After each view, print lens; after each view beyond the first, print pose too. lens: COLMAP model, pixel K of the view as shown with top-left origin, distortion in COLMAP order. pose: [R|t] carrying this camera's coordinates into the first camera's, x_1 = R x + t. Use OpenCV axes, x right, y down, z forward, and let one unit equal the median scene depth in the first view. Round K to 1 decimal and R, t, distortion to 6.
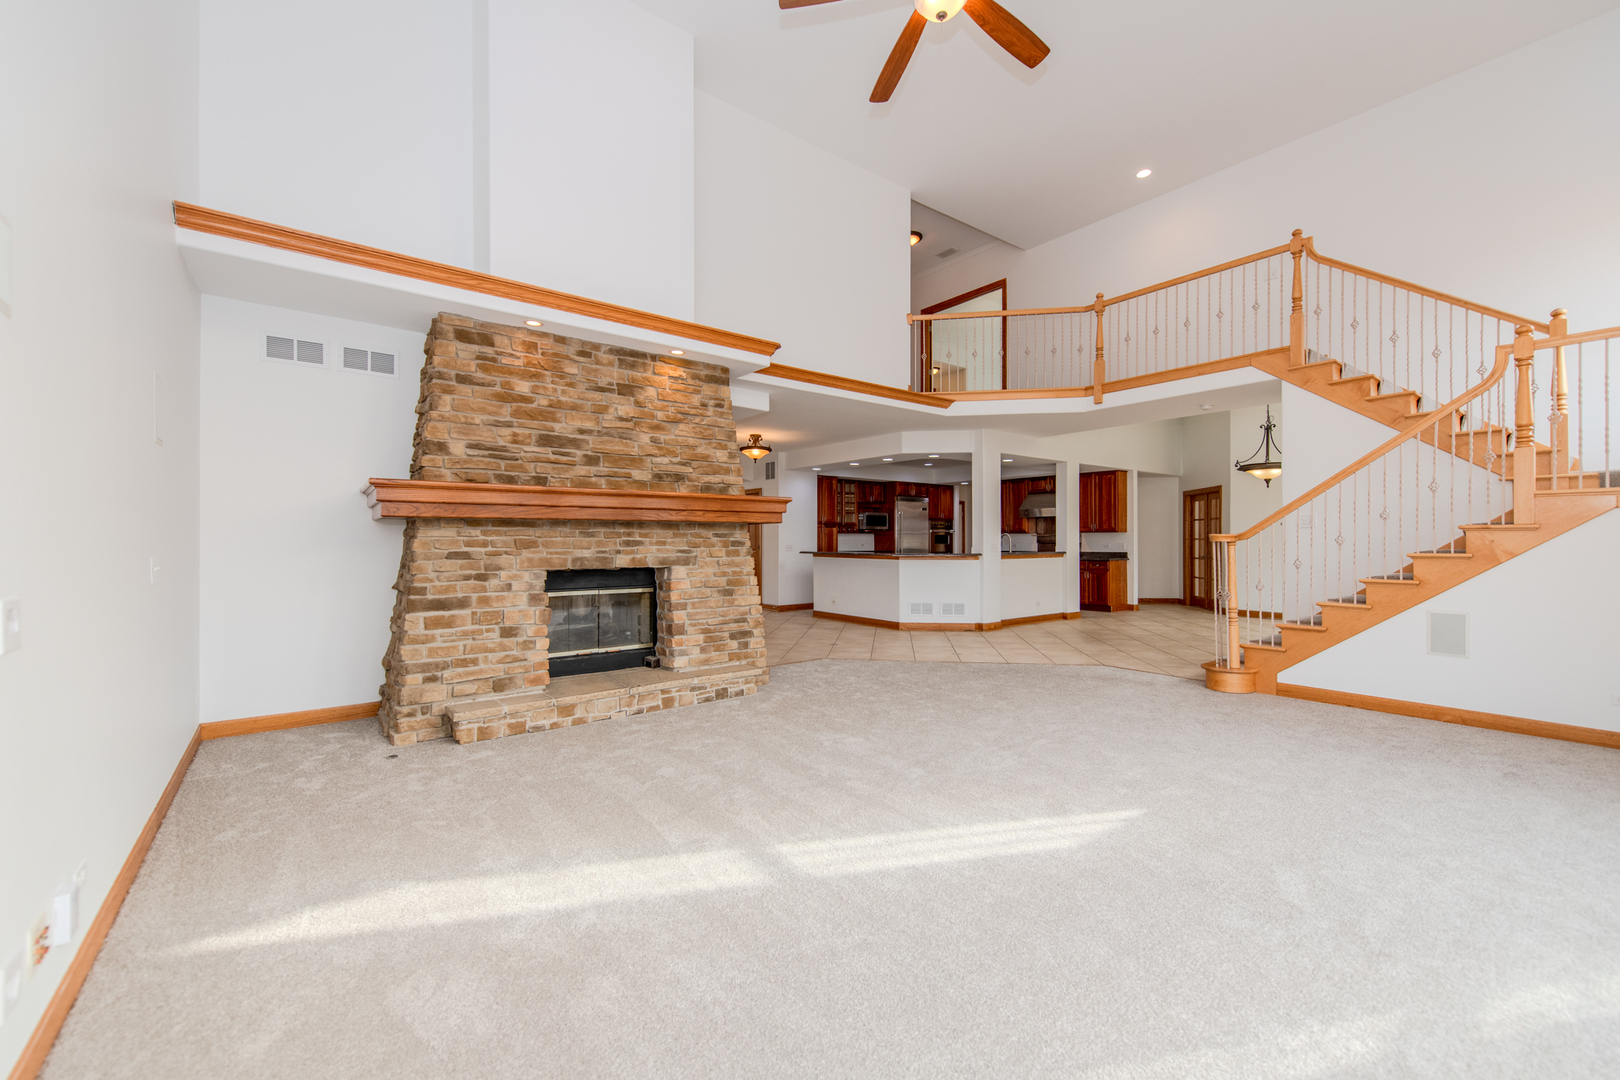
lens RADIAL K [[674.0, 0, 808.0], [0, 674.0, 531.1], [0, 0, 1]] dist [0.001425, 0.000025]
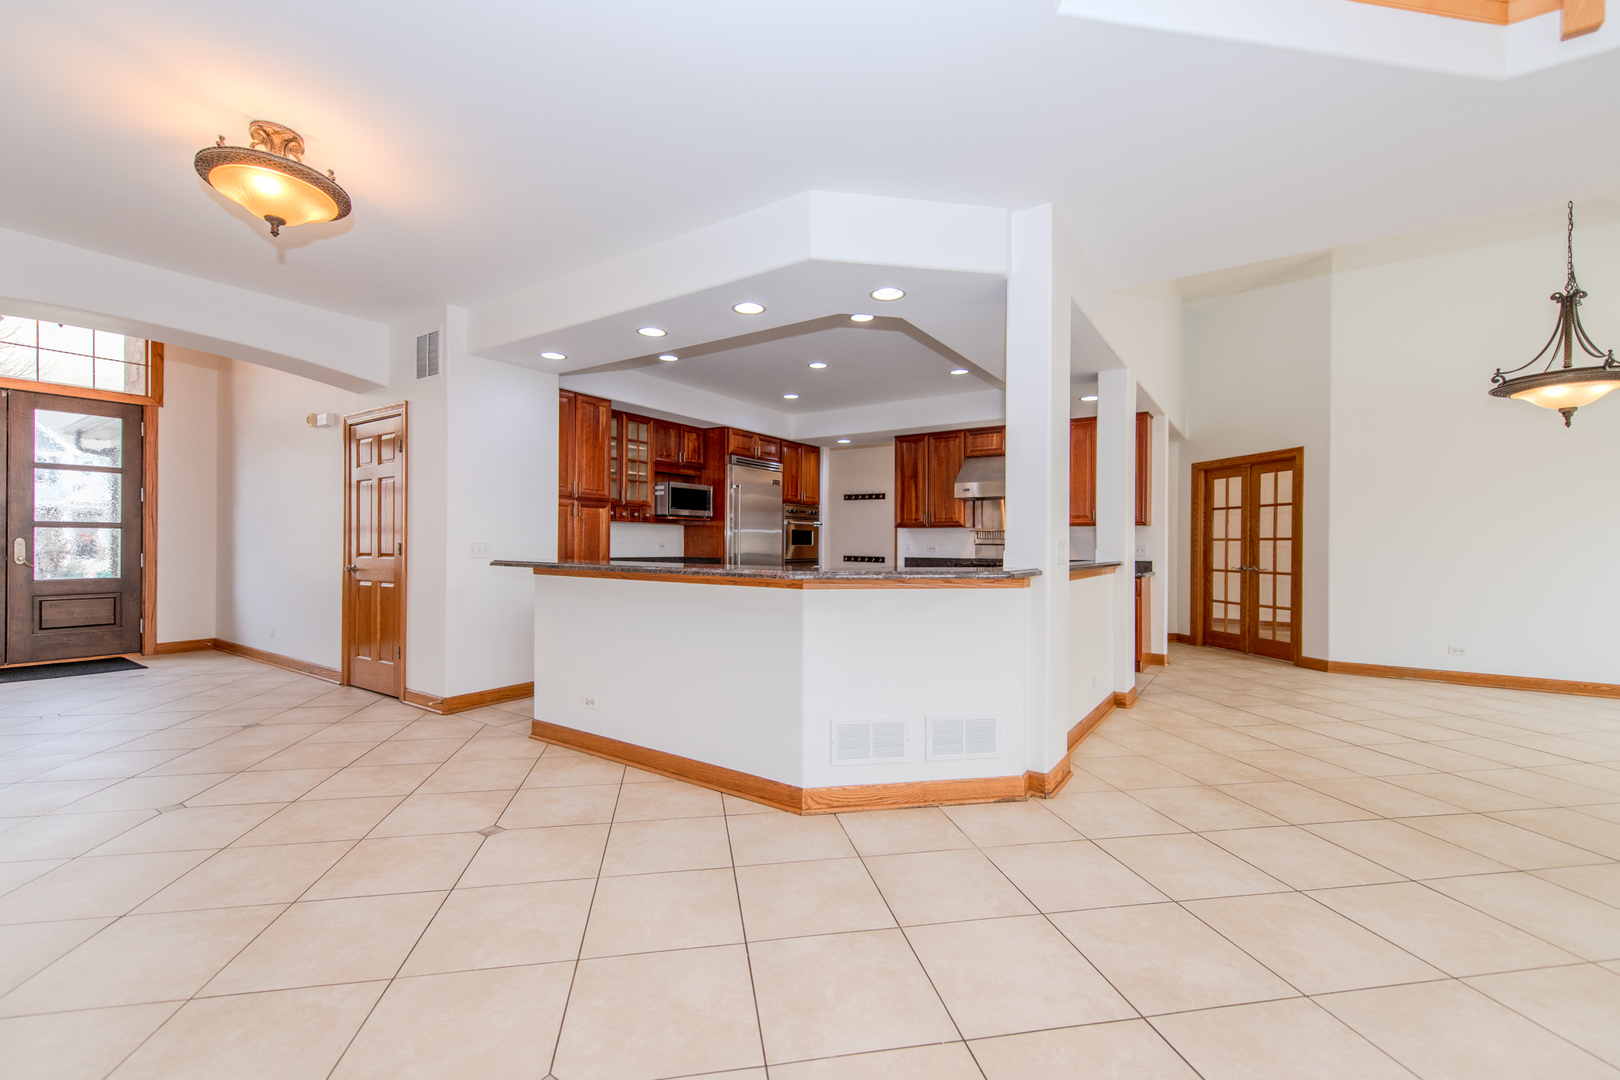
lens RADIAL K [[638.4, 0, 832.9], [0, 638.4, 538.0], [0, 0, 1]] dist [0.024373, 0.000029]
pose [[0.933681, 0.010763, 0.357945, 0.029965], [-0.012045, 0.999927, 0.001353, 0.013139], [-0.357904, -0.005575, 0.933742, 0.534630]]
